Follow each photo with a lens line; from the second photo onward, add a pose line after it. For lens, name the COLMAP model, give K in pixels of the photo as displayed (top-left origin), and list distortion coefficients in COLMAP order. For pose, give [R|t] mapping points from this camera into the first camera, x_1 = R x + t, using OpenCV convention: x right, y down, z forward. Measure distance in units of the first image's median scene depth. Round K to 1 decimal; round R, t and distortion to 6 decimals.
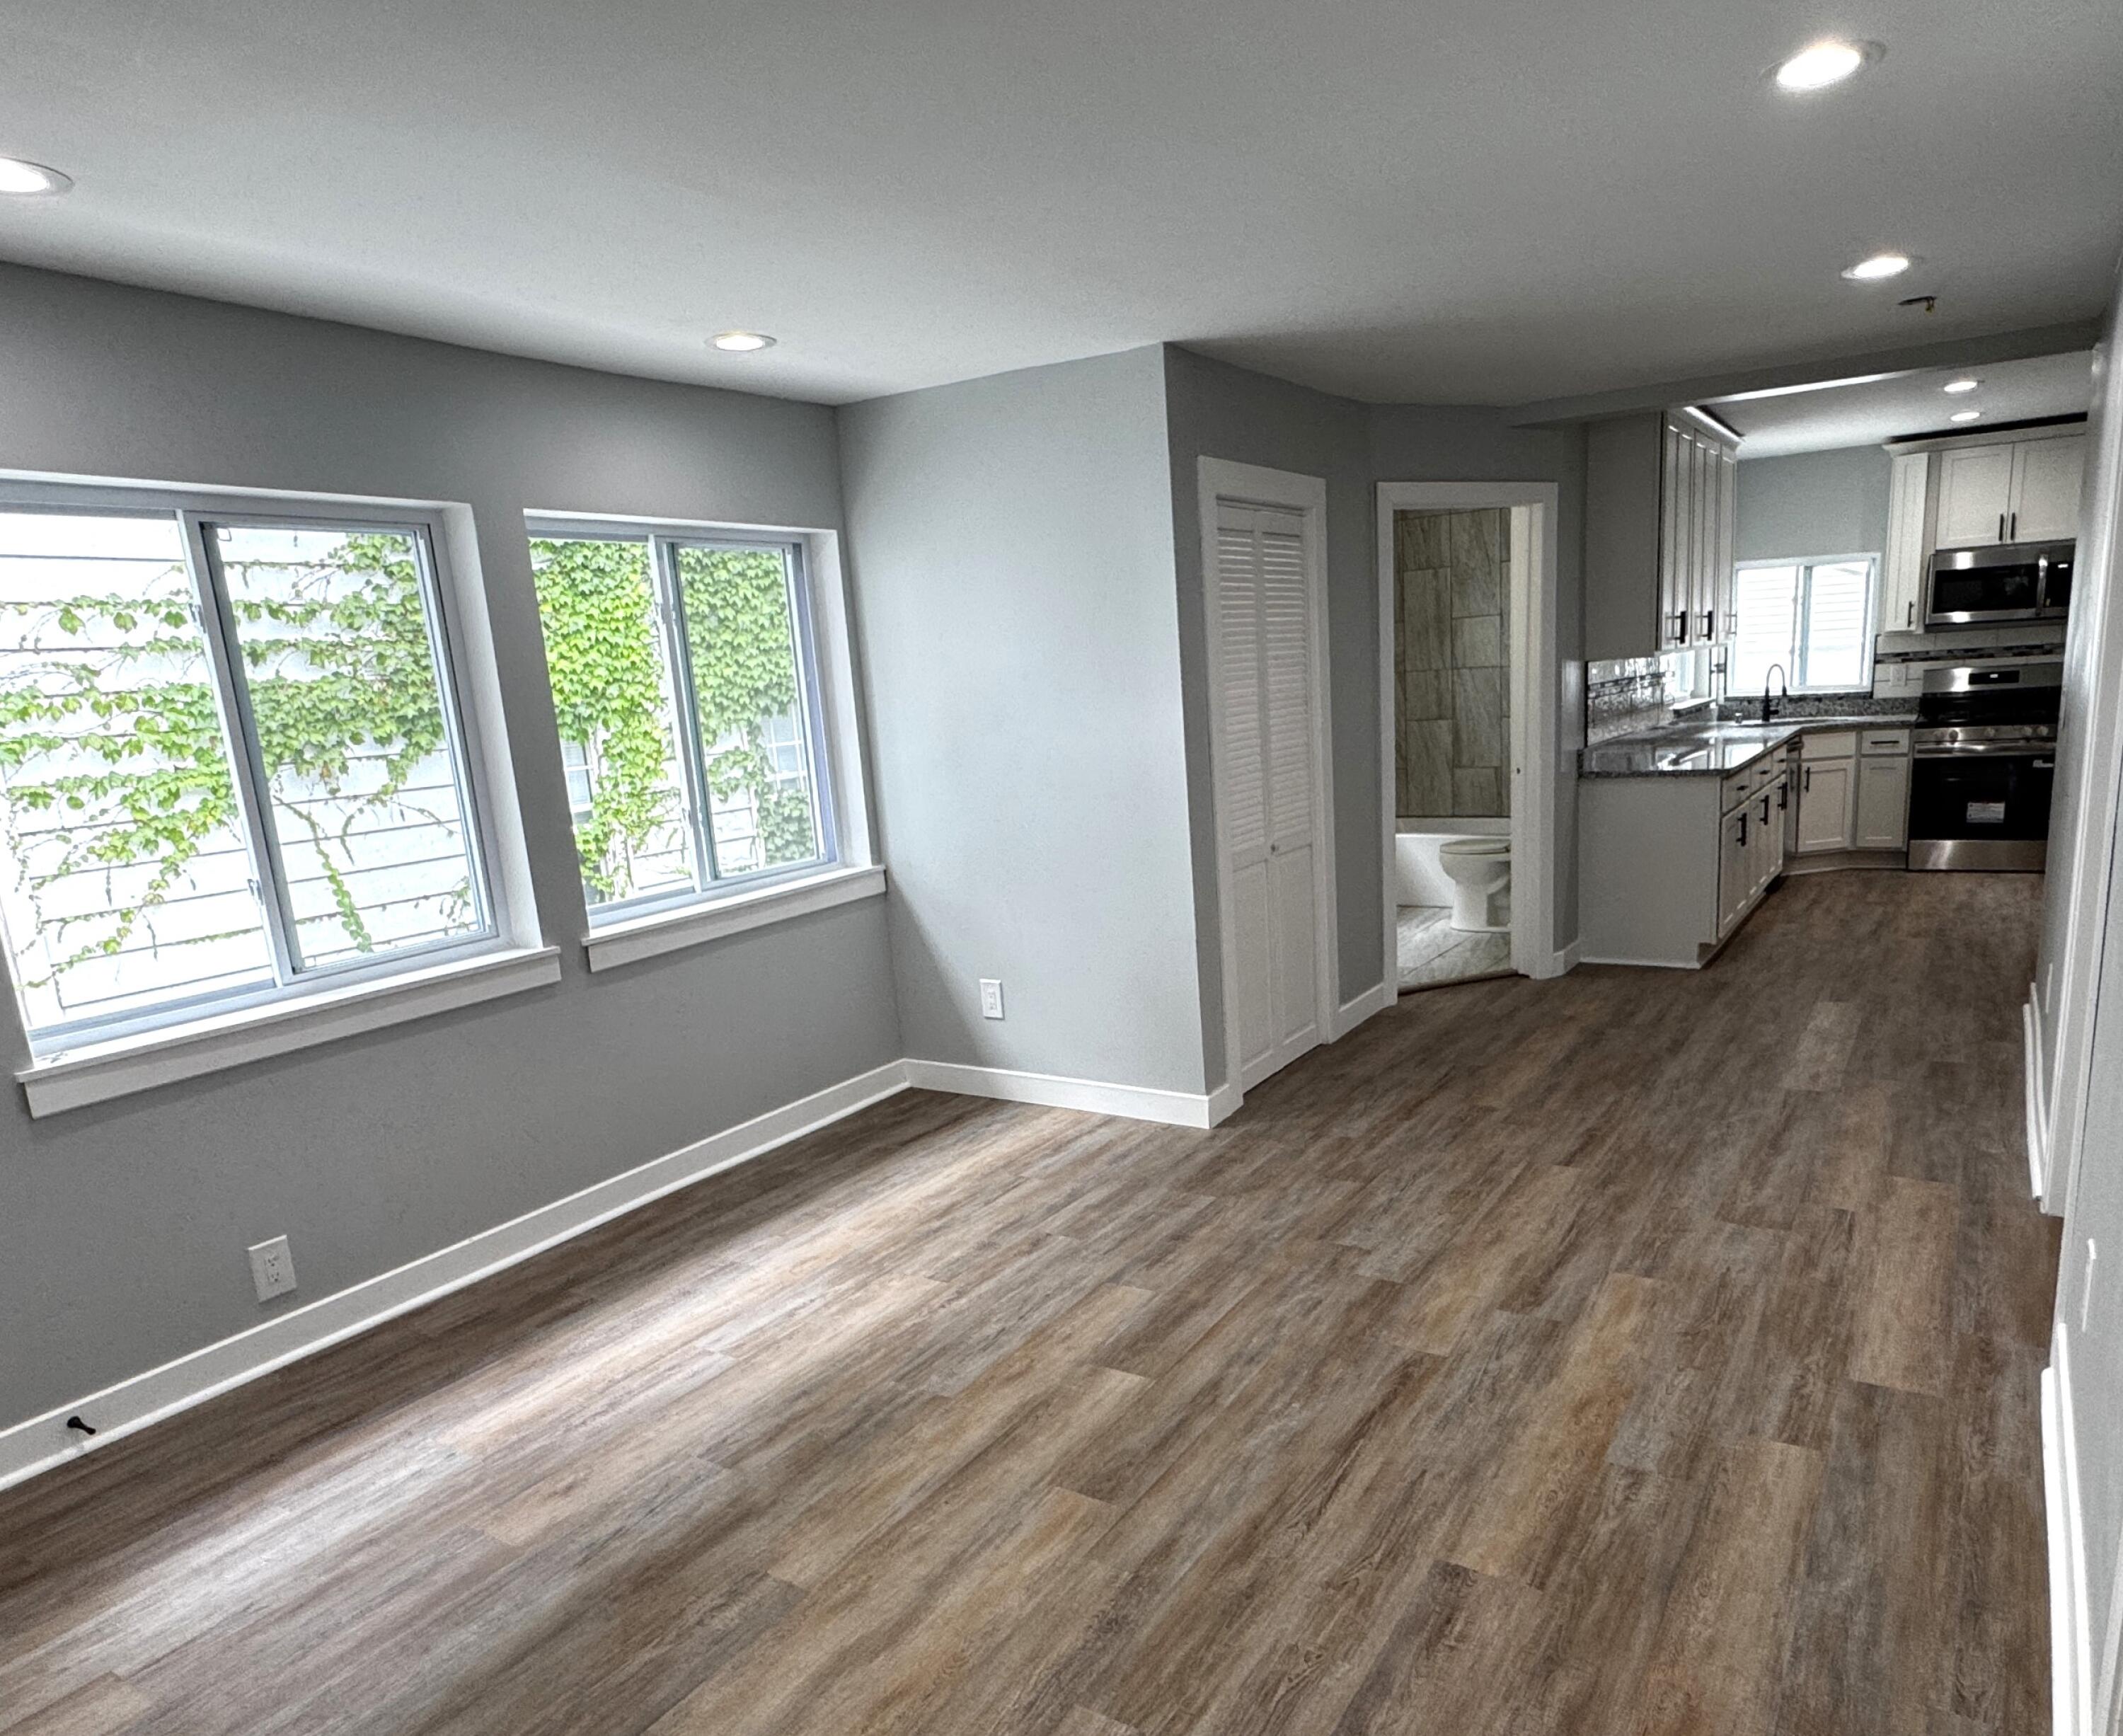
lens RADIAL K [[1391.0, 0, 1114.0], [0, 1391.0, 990.7], [0, 0, 1]] dist [-0.004217, 0.003994]
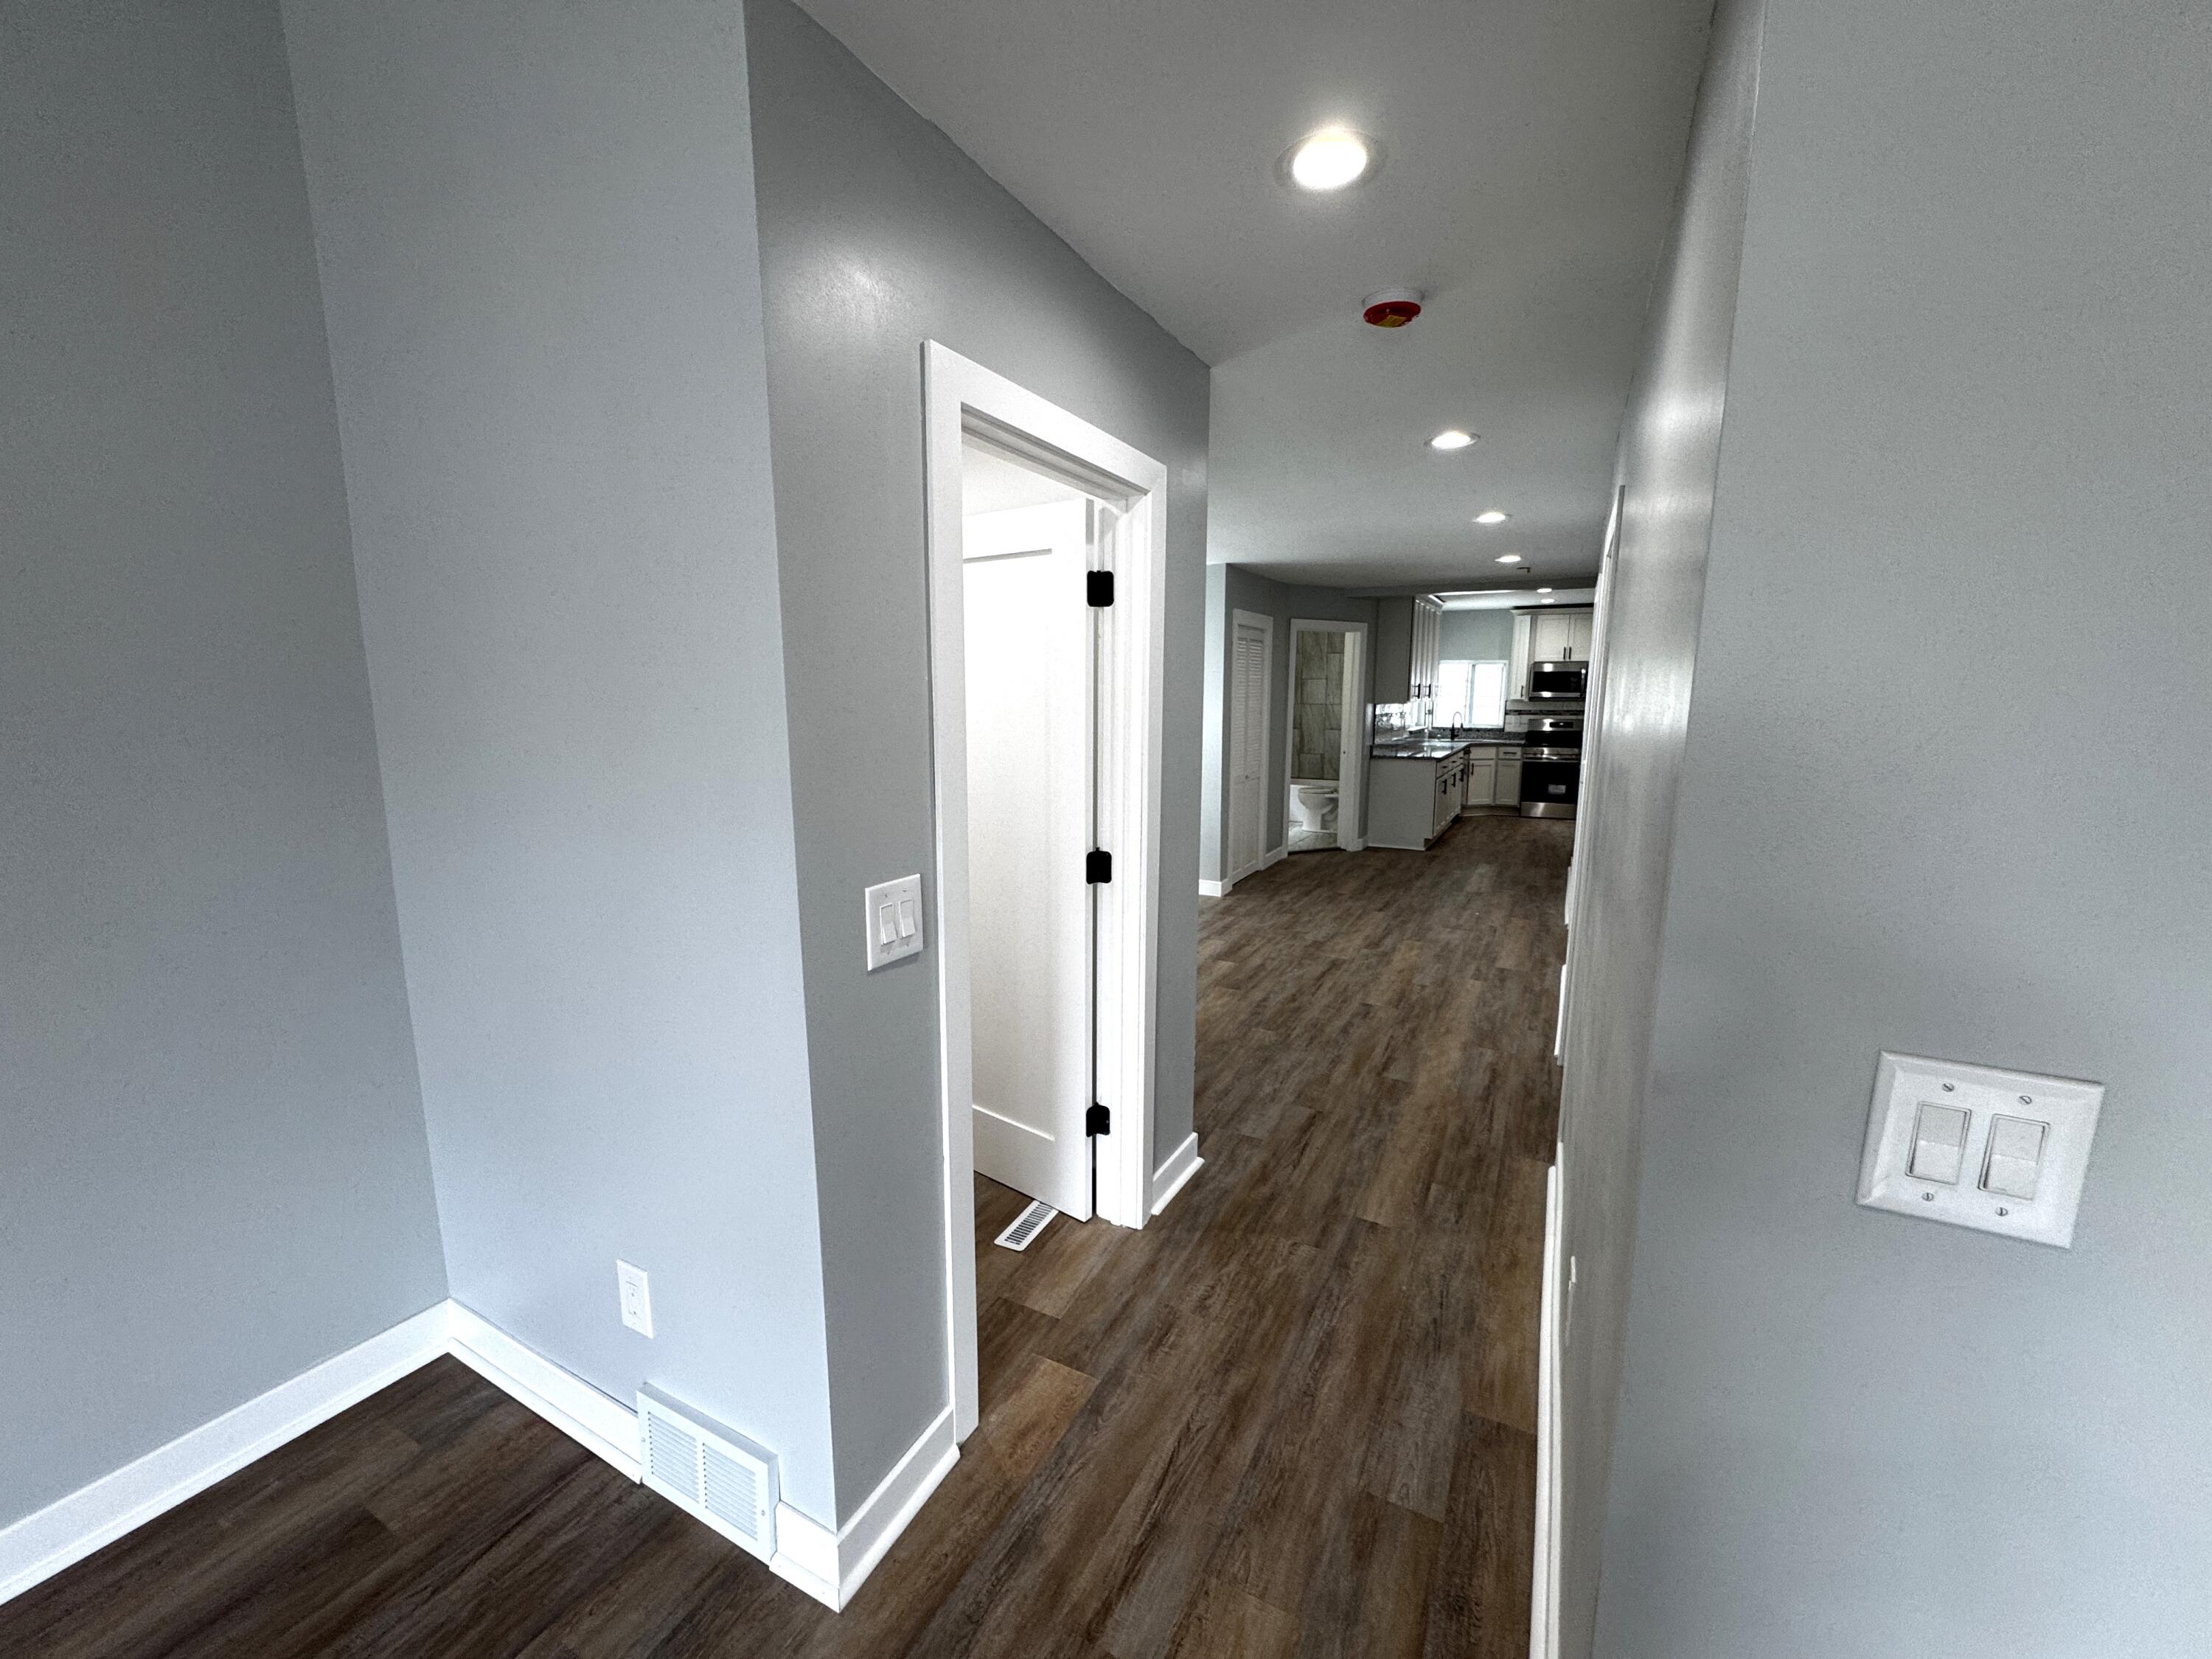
lens RADIAL K [[882.1, 0, 1102.8], [0, 882.1, 832.5], [0, 0, 1]] dist [-0.000831, -0.000040]
pose [[0.996008, 0.050306, 0.073733, -0.220473], [-0.044848, 0.996257, -0.073898, 0.103312], [-0.077175, 0.070297, 0.994536, -0.395760]]
